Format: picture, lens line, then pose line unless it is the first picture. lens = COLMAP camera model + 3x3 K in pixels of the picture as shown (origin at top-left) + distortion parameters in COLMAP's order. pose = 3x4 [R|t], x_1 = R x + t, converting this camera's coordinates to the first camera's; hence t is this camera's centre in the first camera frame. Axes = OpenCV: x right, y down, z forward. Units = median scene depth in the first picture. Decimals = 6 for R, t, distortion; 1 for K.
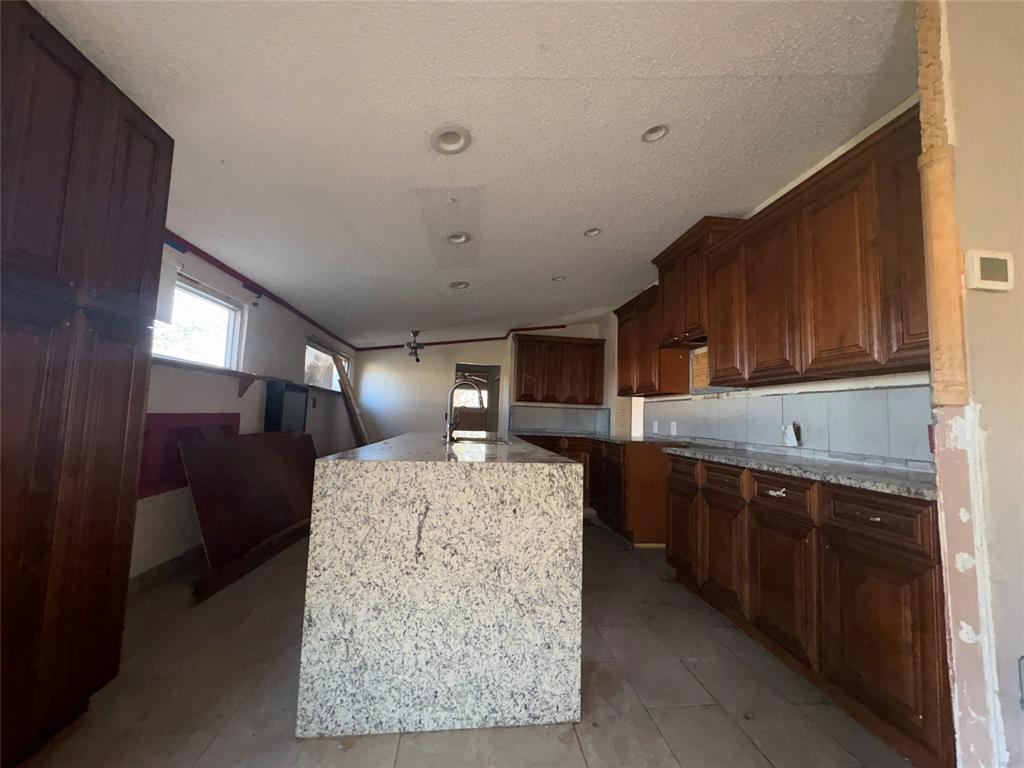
lens RADIAL K [[407.8, 0, 513.8], [0, 407.8, 383.7], [0, 0, 1]] dist [-0.001361, 0.000013]
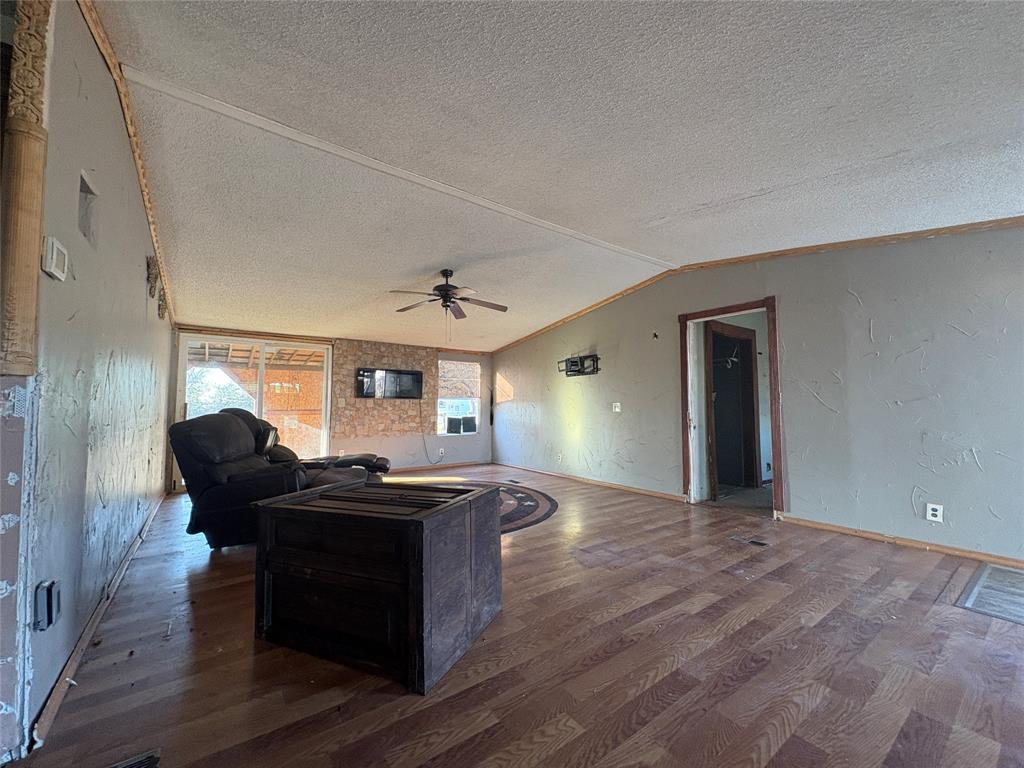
lens RADIAL K [[407.8, 0, 513.8], [0, 407.8, 383.7], [0, 0, 1]] dist [-0.001361, 0.000013]
pose [[-0.493697, 0.012201, 0.869549, -0.294362], [-0.089431, 0.993888, -0.064721, 0.018042], [-0.865024, -0.109718, -0.489588, 0.263406]]
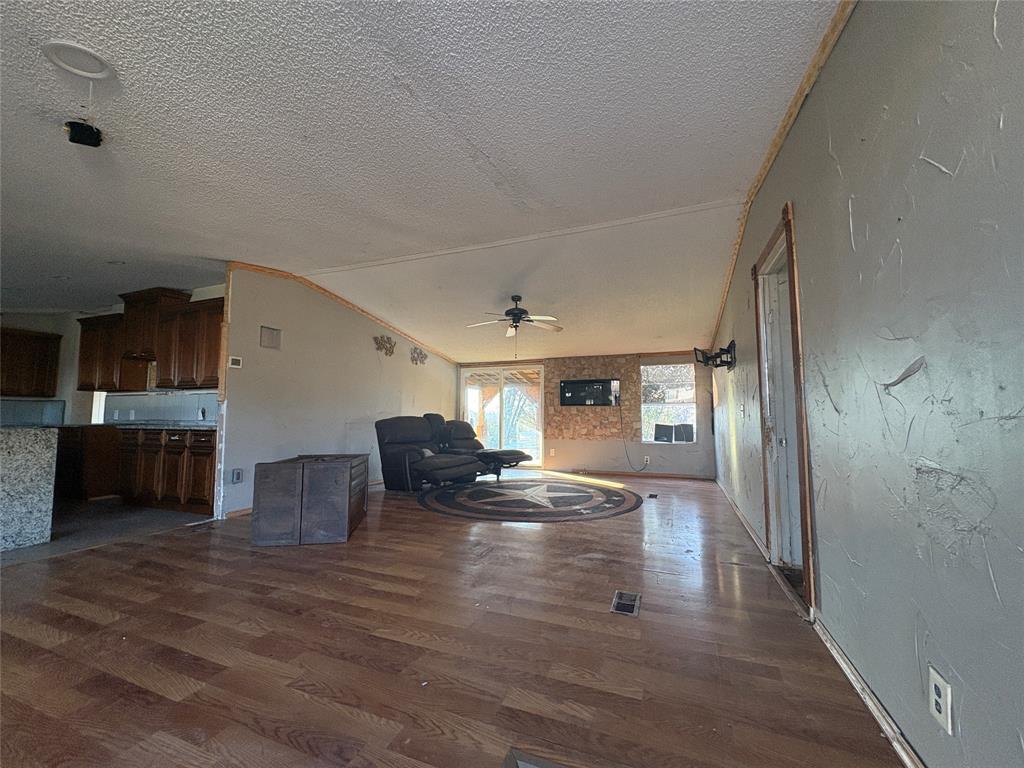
lens RADIAL K [[407.8, 0, 513.8], [0, 407.8, 383.7], [0, 0, 1]] dist [-0.001361, 0.000013]
pose [[0.471063, 0.033988, 0.881445, -0.496720], [-0.055227, 0.998433, -0.008985, -0.125226], [-0.880369, -0.044447, 0.472202, -1.761208]]
